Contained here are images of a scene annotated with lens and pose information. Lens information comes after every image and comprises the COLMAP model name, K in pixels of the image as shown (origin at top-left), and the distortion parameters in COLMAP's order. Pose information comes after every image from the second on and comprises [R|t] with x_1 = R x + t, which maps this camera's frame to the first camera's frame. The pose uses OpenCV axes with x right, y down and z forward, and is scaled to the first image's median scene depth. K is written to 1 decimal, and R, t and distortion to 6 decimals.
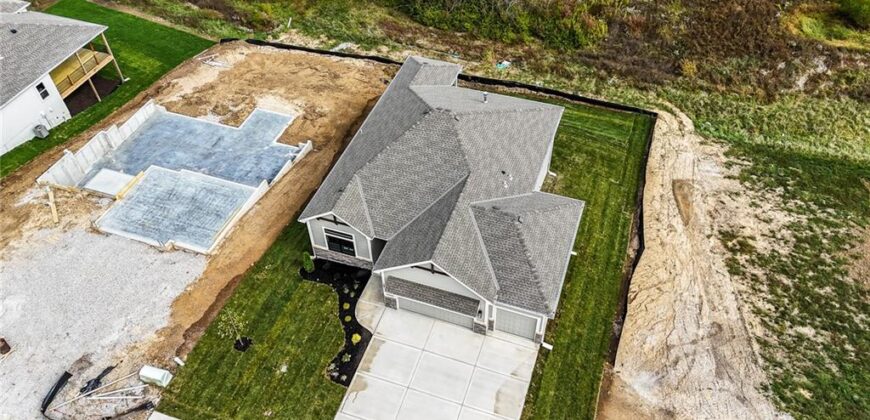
lens RADIAL K [[640.5, 0, 433.7], [0, 640.5, 206.7], [0, 0, 1]] dist [0.069961, -0.065031]
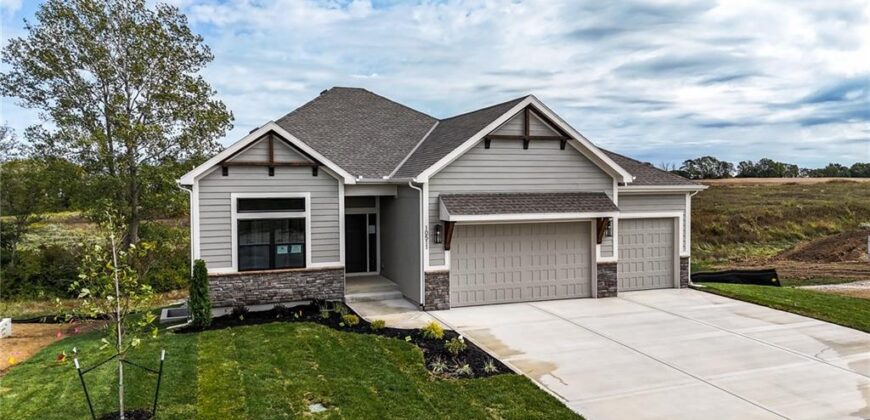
lens RADIAL K [[640.5, 0, 437.8], [0, 640.5, 211.1], [0, 0, 1]] dist [0.069961, -0.065031]
pose [[0.760939, -0.010537, 0.648738, -0.311678], [0.461587, 0.711464, -0.529865, 0.301720], [-0.455970, 0.702644, 0.546244, 0.601817]]
